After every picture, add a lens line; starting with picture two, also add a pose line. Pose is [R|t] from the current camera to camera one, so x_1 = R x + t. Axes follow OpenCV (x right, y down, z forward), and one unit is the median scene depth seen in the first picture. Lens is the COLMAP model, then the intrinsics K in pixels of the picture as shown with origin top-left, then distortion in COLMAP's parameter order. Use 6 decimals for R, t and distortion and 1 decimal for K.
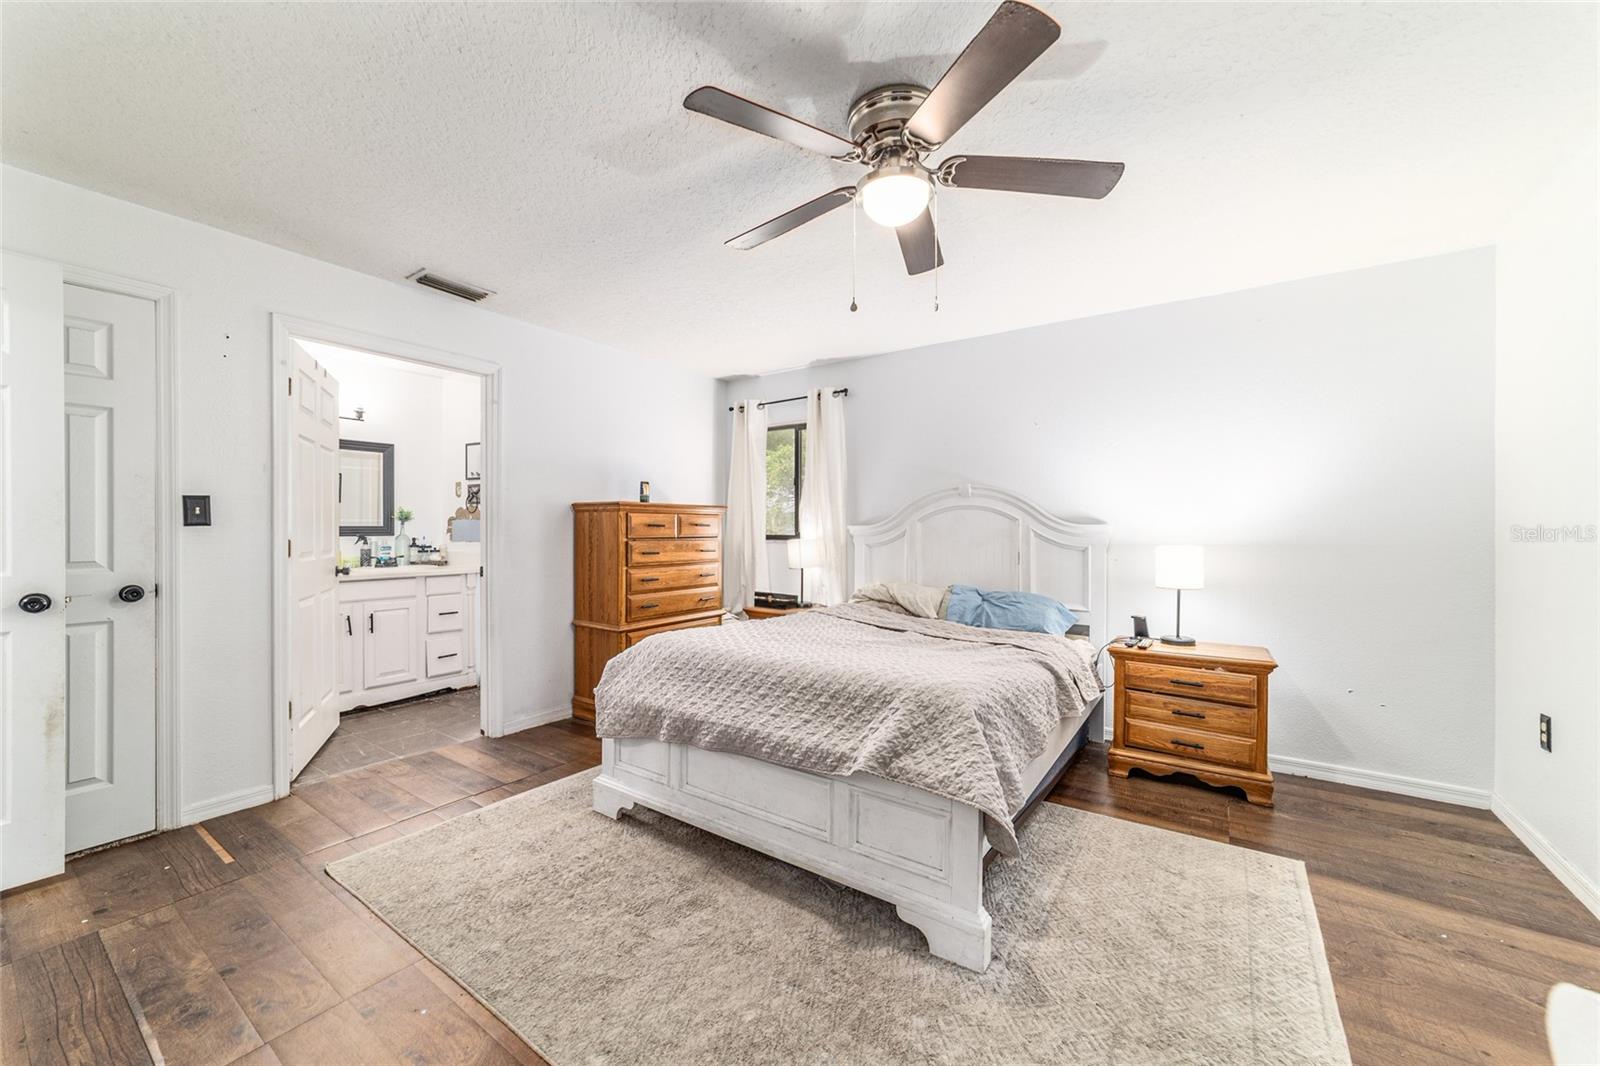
lens RADIAL K [[613.0, 0, 799.4], [0, 613.0, 528.2], [0, 0, 1]] dist [-0.018973, 0.009101]
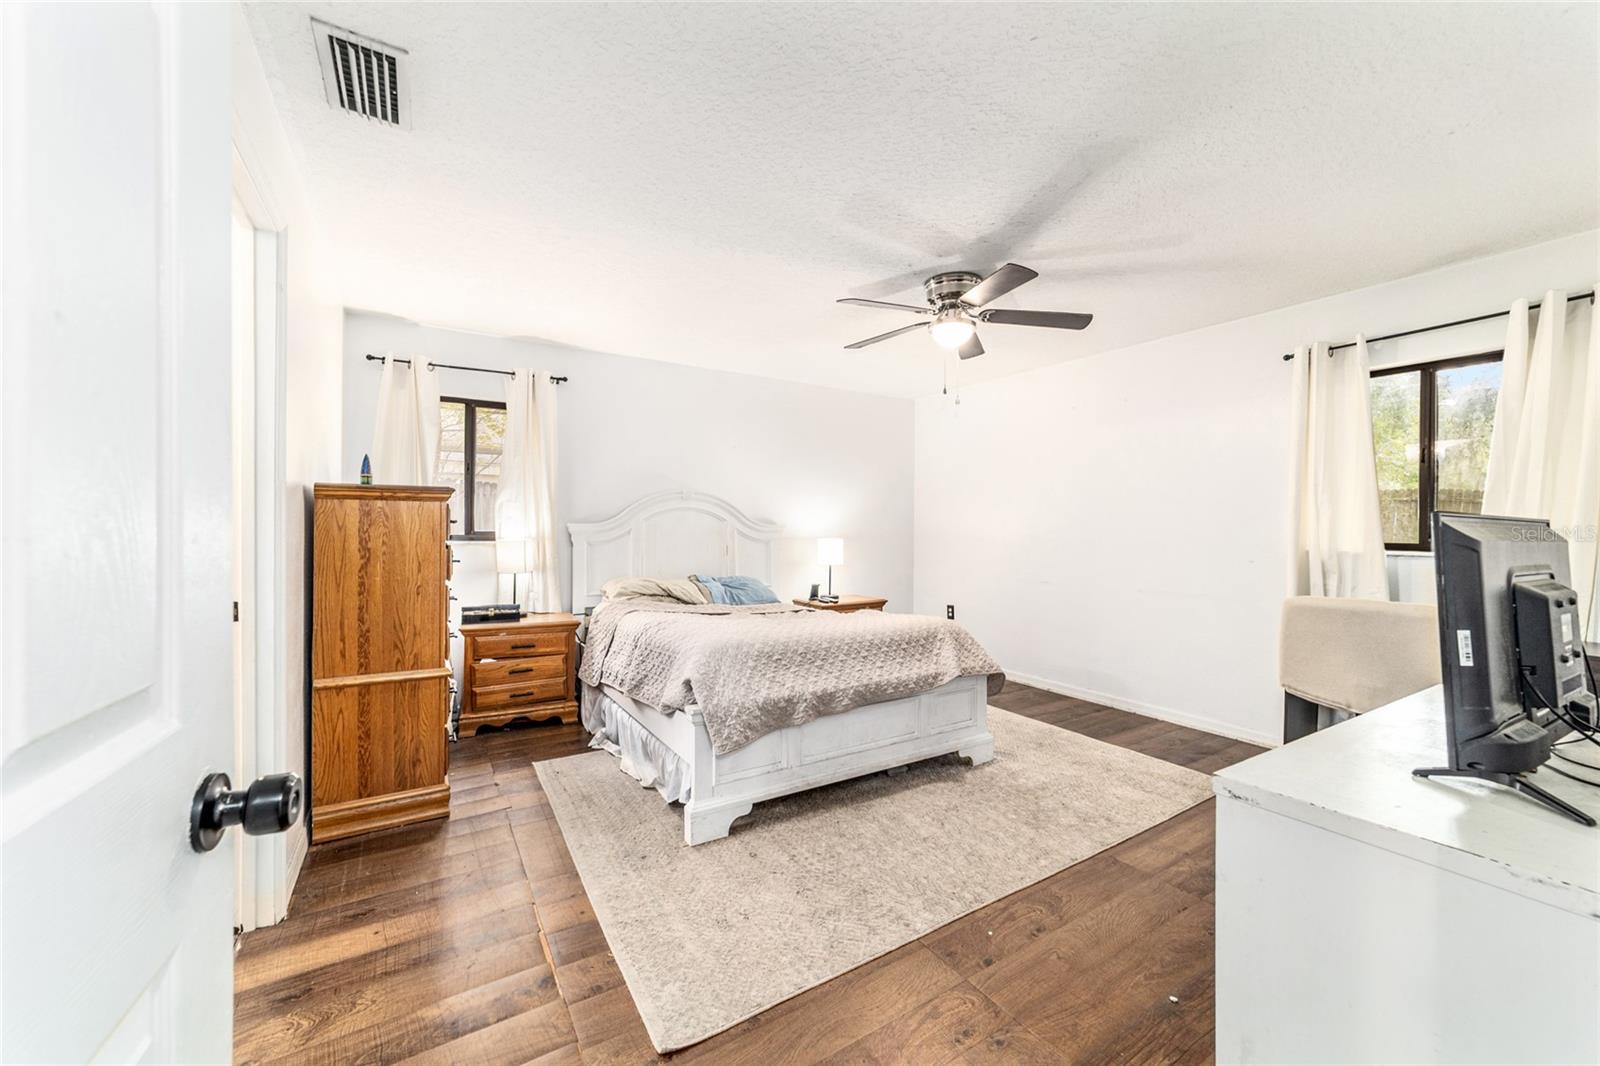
lens RADIAL K [[613.0, 0, 799.4], [0, 613.0, 528.2], [0, 0, 1]] dist [-0.018973, 0.009101]
pose [[0.393667, -0.000350, 0.919253, -0.771581], [-0.006258, 0.999976, 0.003060, -0.002704], [-0.919232, -0.006957, 0.393656, 0.360378]]
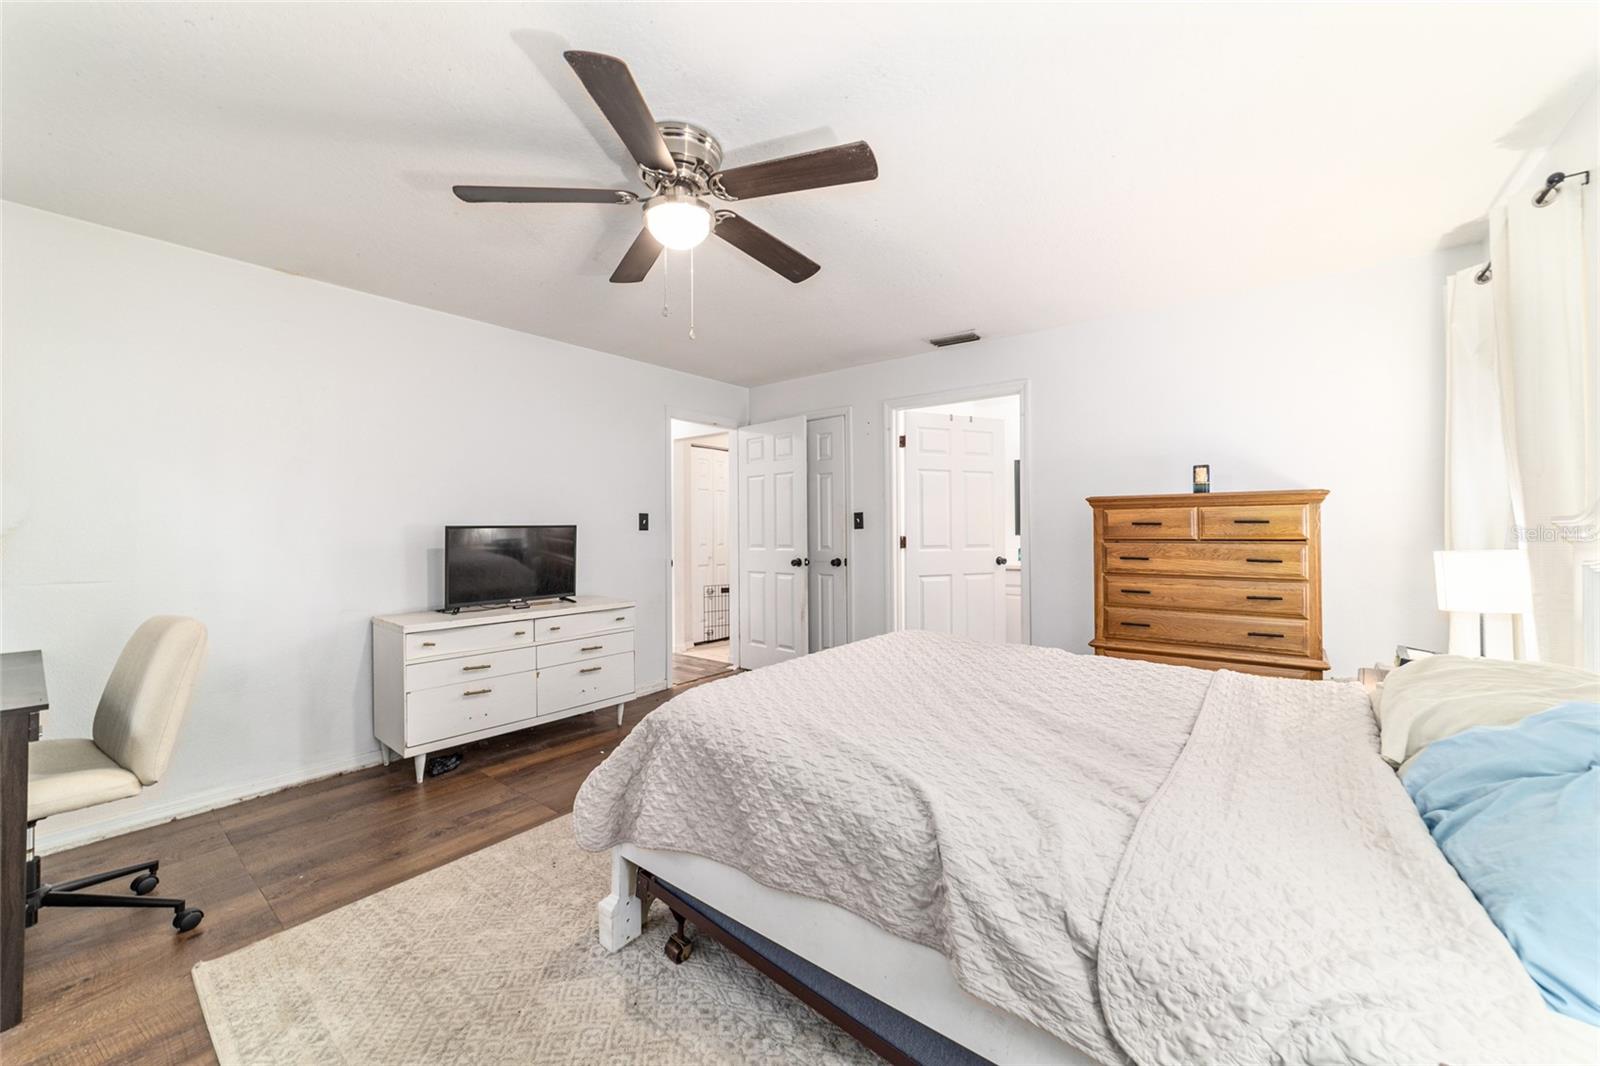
lens RADIAL K [[613.0, 0, 799.4], [0, 613.0, 528.2], [0, 0, 1]] dist [-0.018973, 0.009101]
pose [[-0.062696, -0.006870, -0.998009, 0.606204], [0.004831, 0.999963, -0.007187, 0.004843], [0.998021, -0.005272, -0.062660, 0.634855]]
